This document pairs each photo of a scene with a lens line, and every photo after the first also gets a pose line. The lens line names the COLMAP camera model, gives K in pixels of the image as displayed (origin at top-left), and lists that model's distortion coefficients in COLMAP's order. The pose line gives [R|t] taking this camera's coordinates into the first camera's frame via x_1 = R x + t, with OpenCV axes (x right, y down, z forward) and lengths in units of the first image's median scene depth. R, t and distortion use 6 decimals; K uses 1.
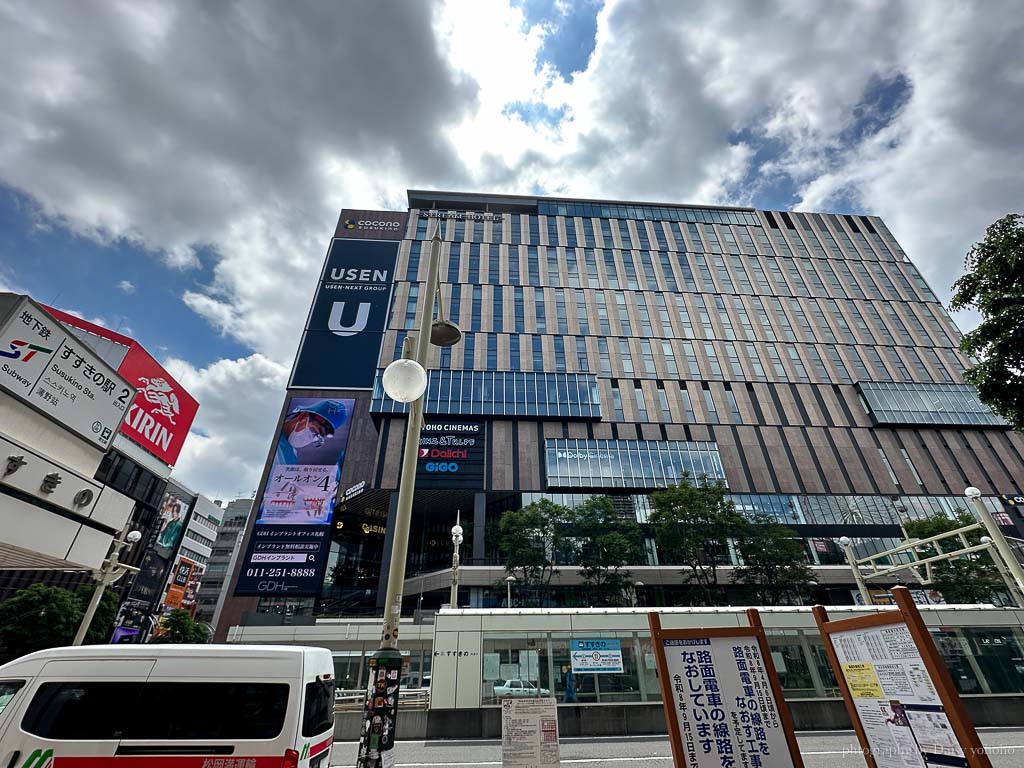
lens RADIAL K [[453.3, 0, 509.2], [0, 453.3, 382.8], [0, 0, 1]] dist [-0.001592, -0.000055]
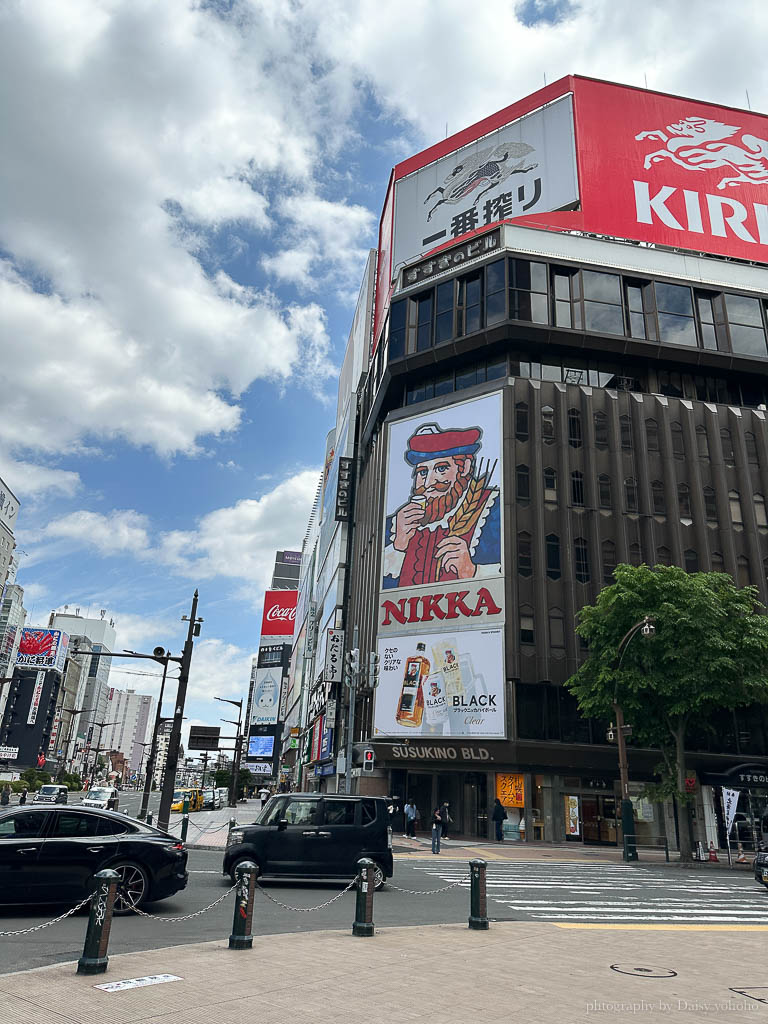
lens RADIAL K [[730.6, 0, 384.5], [0, 730.6, 513.8], [0, 0, 1]] dist [0.003711, 0.001026]
pose [[0.120532, -0.349762, -0.929052, -0.347882], [0.502308, 0.828714, -0.246820, 0.306257], [0.856247, -0.436921, 0.275575, 0.470300]]
